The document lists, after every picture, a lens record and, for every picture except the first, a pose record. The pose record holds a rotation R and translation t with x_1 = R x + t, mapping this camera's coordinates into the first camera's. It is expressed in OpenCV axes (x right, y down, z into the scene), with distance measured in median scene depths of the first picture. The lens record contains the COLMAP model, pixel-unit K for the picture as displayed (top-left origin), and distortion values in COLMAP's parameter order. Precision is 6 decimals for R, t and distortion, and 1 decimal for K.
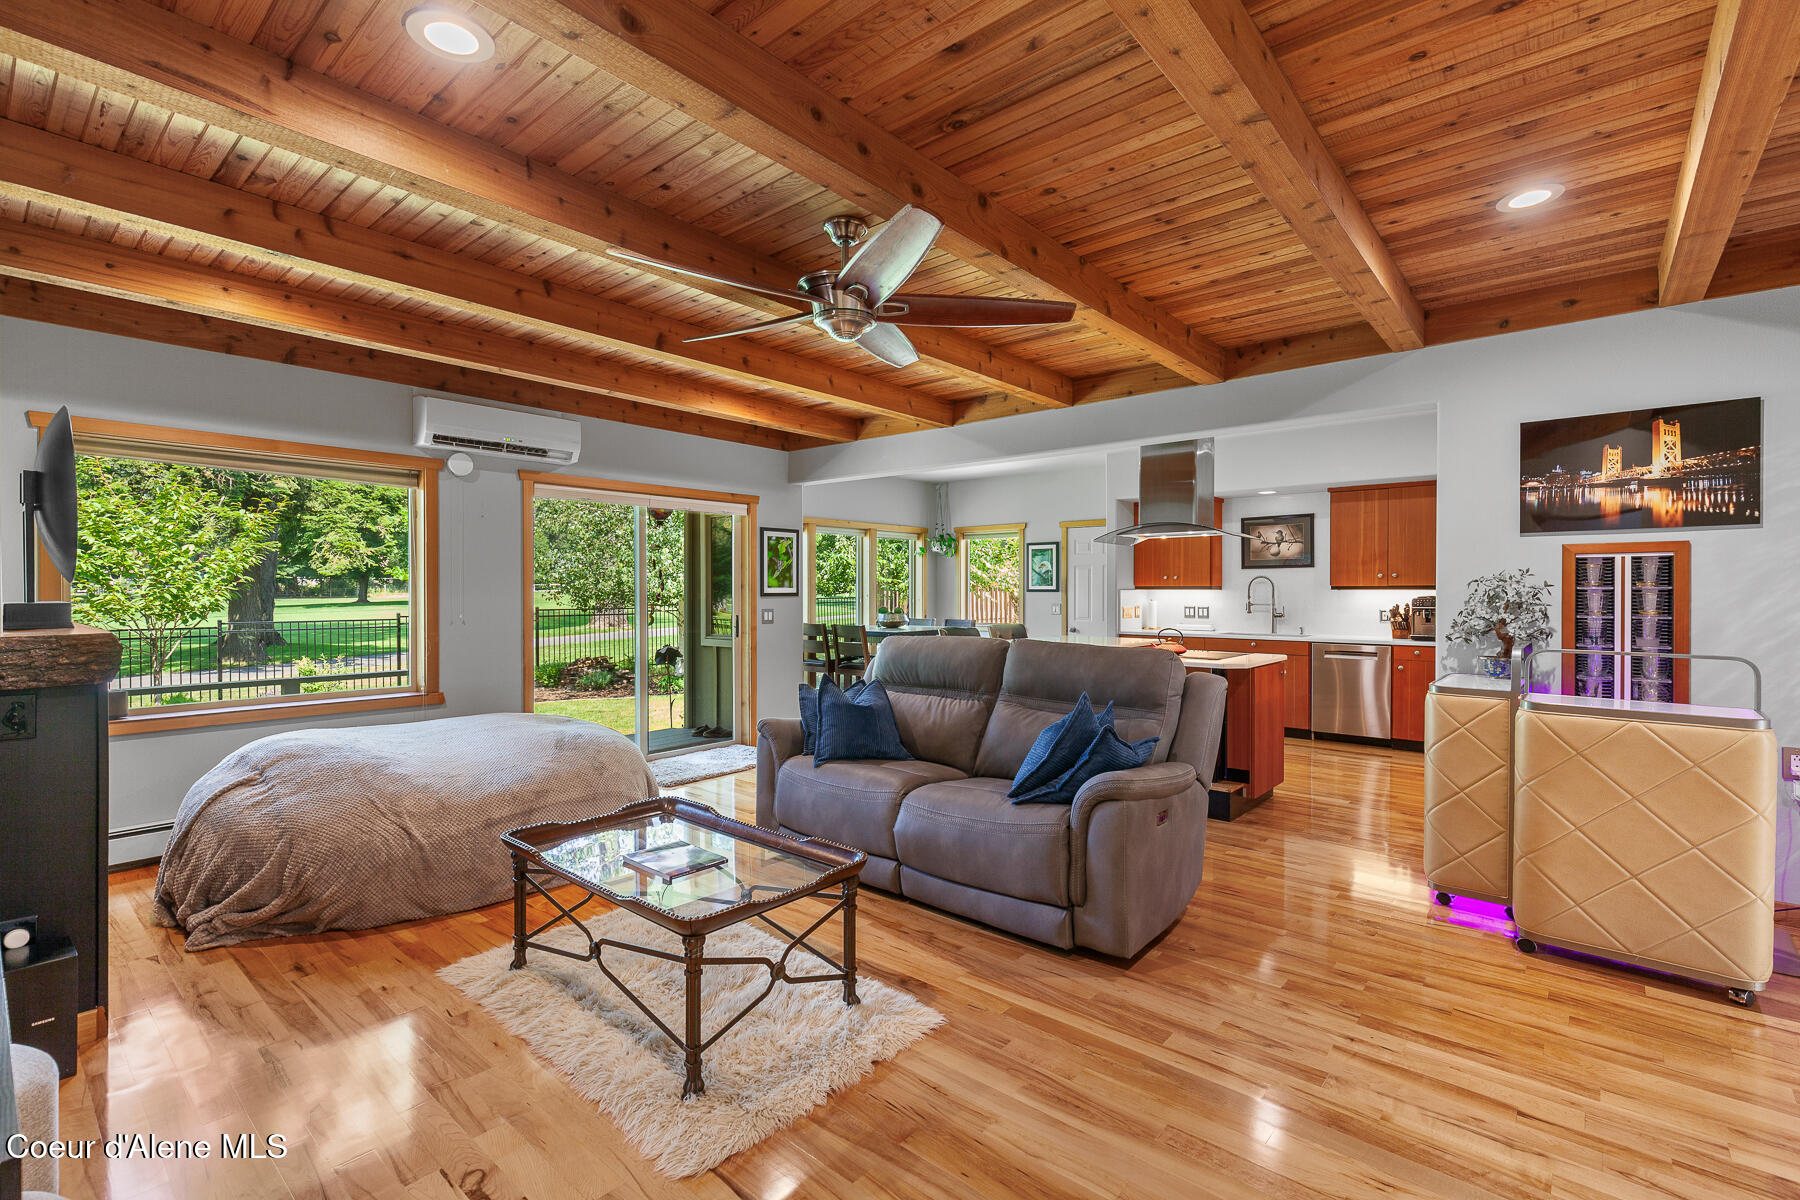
lens RADIAL K [[809.6, 0, 907.4], [0, 809.6, 595.3], [0, 0, 1]] dist [0.006091, 0.000099]
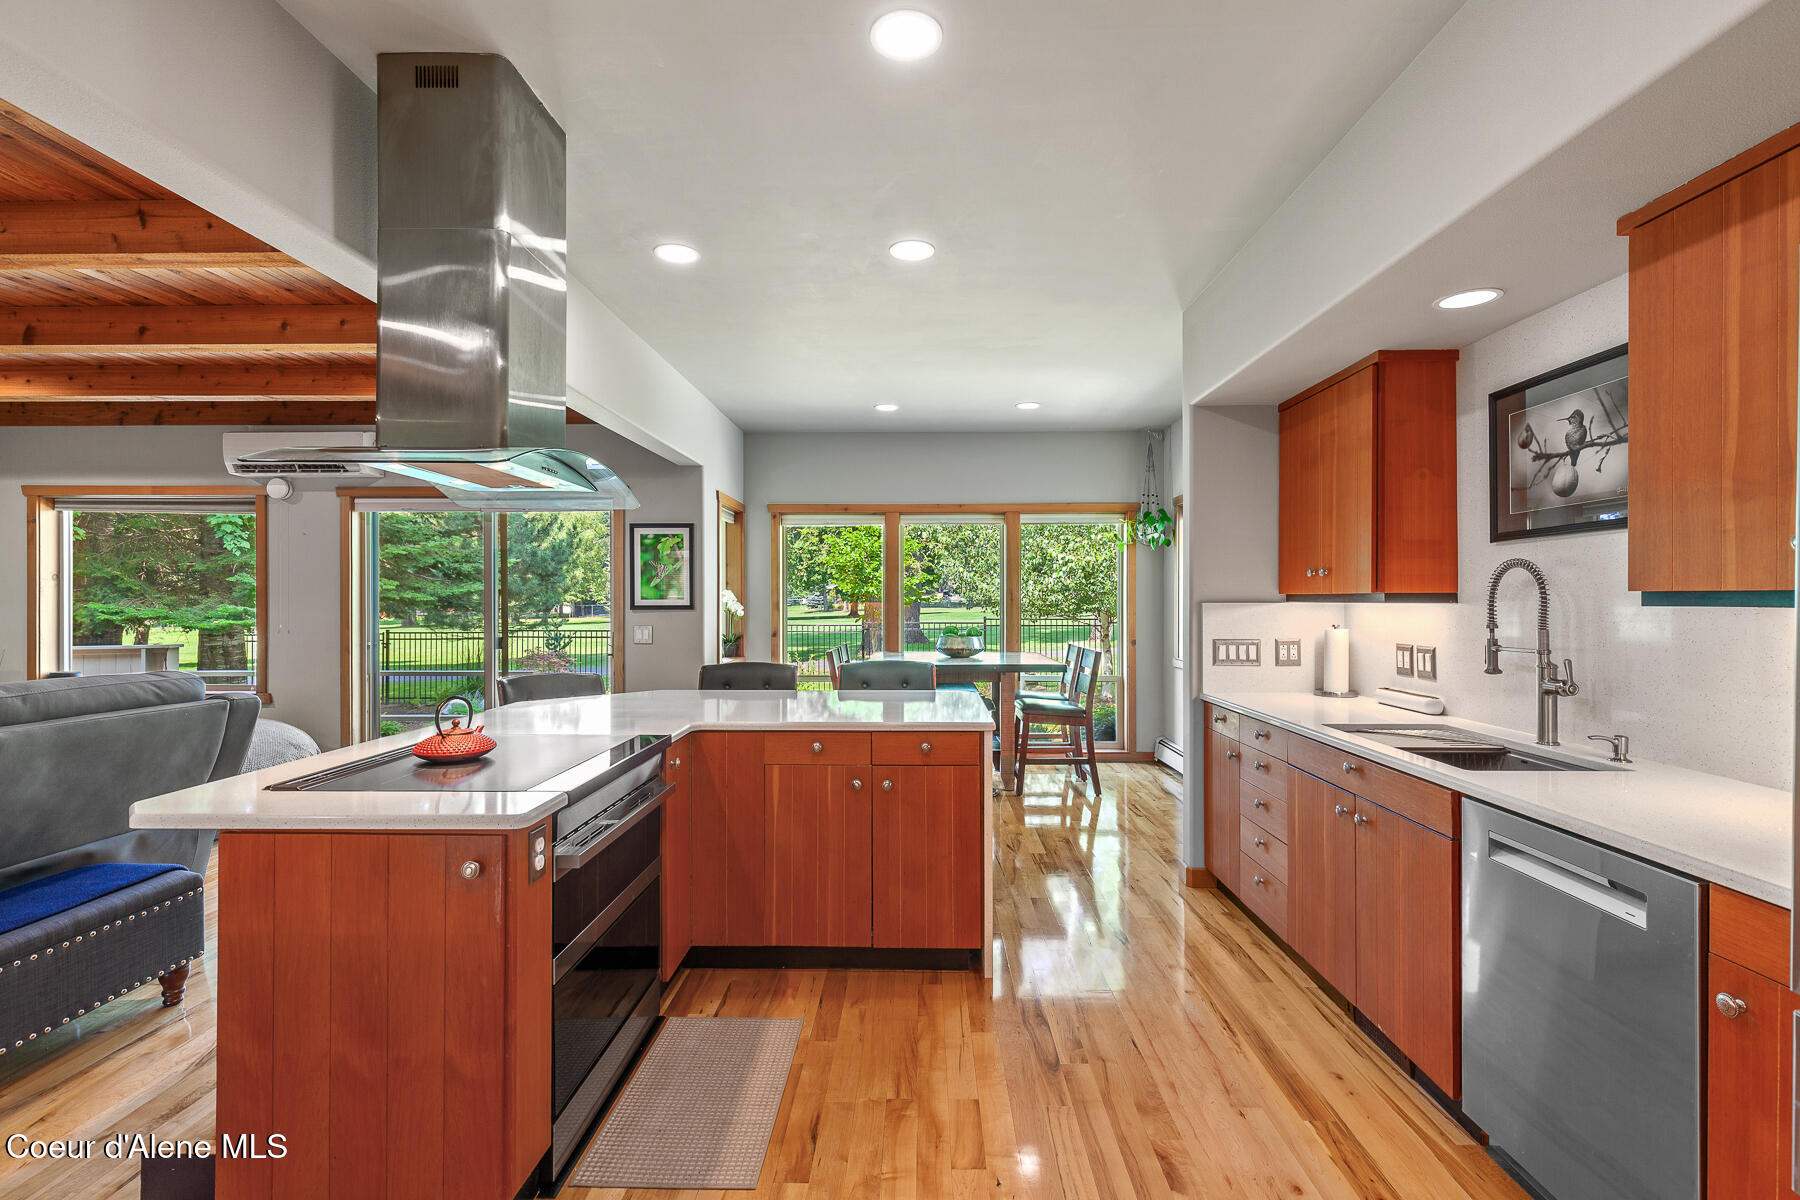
lens RADIAL K [[813.4, 0, 905.4], [0, 813.4, 599.5], [0, 0, 1]] dist [0.002759, 0.000003]
pose [[0.631942, 0.000558, -0.775015, 0.636100], [-0.004067, 0.999988, -0.002596, -0.007840], [0.775005, 0.004793, 0.631937, 0.719131]]
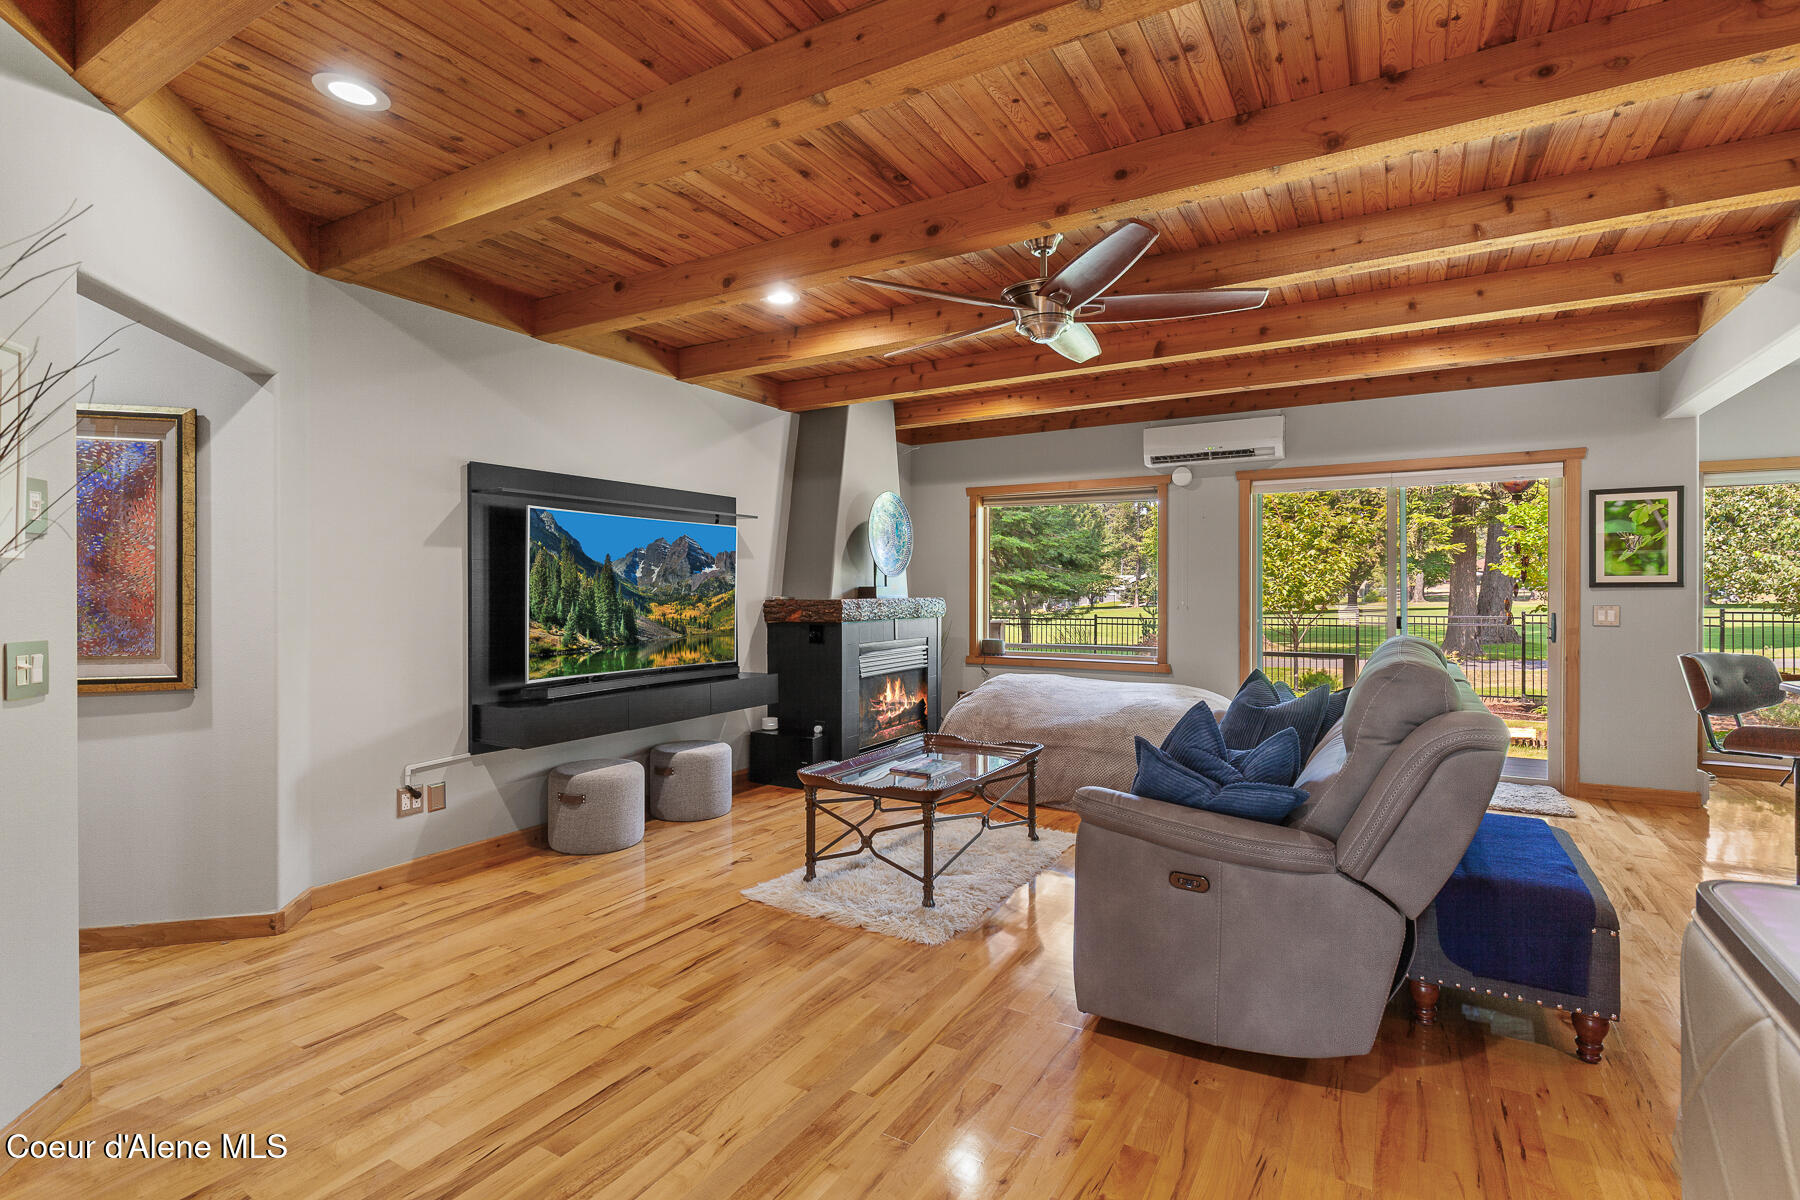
lens RADIAL K [[846.3, 0, 909.5], [0, 846.3, 598.7], [0, 0, 1]] dist [-0.002713, 0.000244]
pose [[0.176620, 0.007584, -0.984250, 0.459530], [-0.005663, 0.999962, 0.006689, 0.010238], [0.984263, 0.004393, 0.176656, 0.284778]]
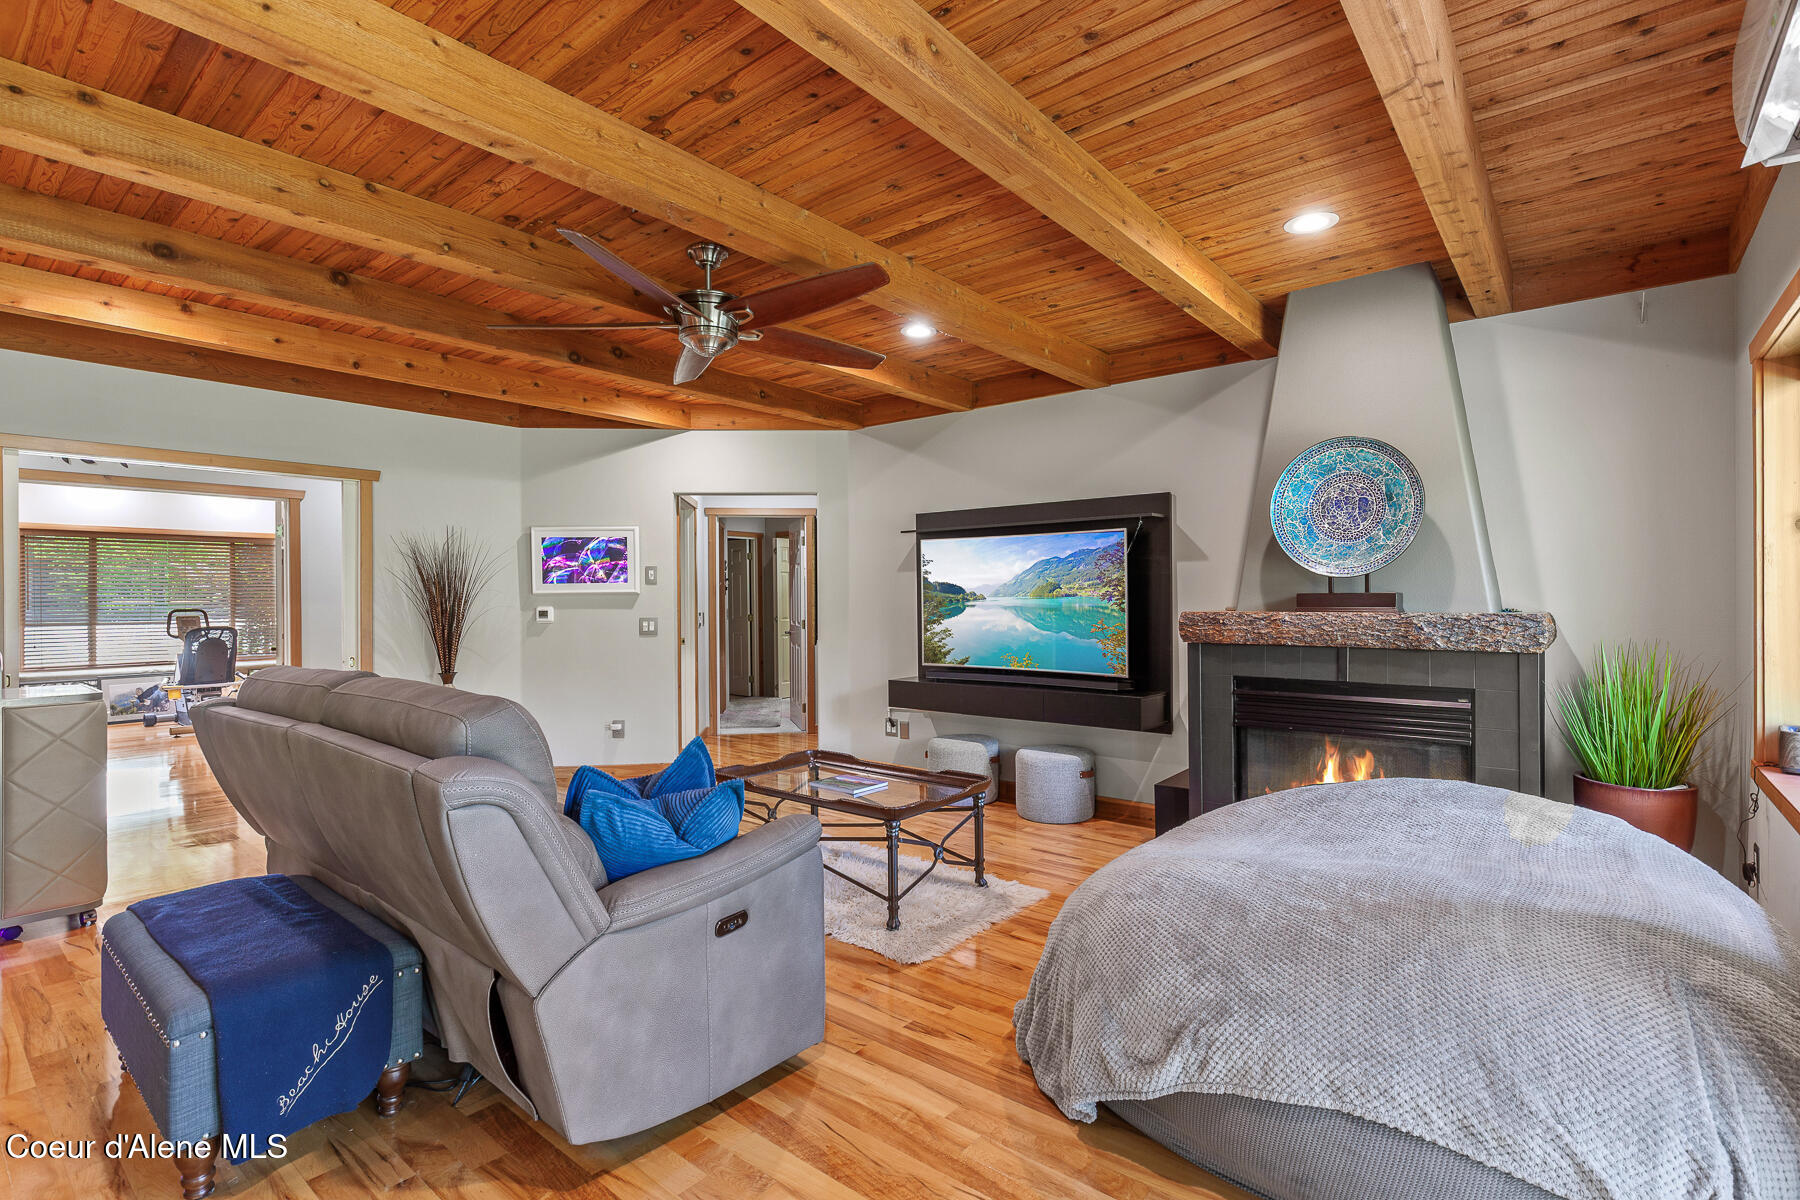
lens RADIAL K [[862.8, 0, 909.6], [0, 862.8, 596.1], [0, 0, 1]] dist [0.000525, -0.000056]
pose [[-0.999458, 0.007941, -0.031961, -0.134514], [0.007752, 0.999952, 0.006055, 0.000802], [0.032007, 0.005804, -0.999471, 0.996216]]
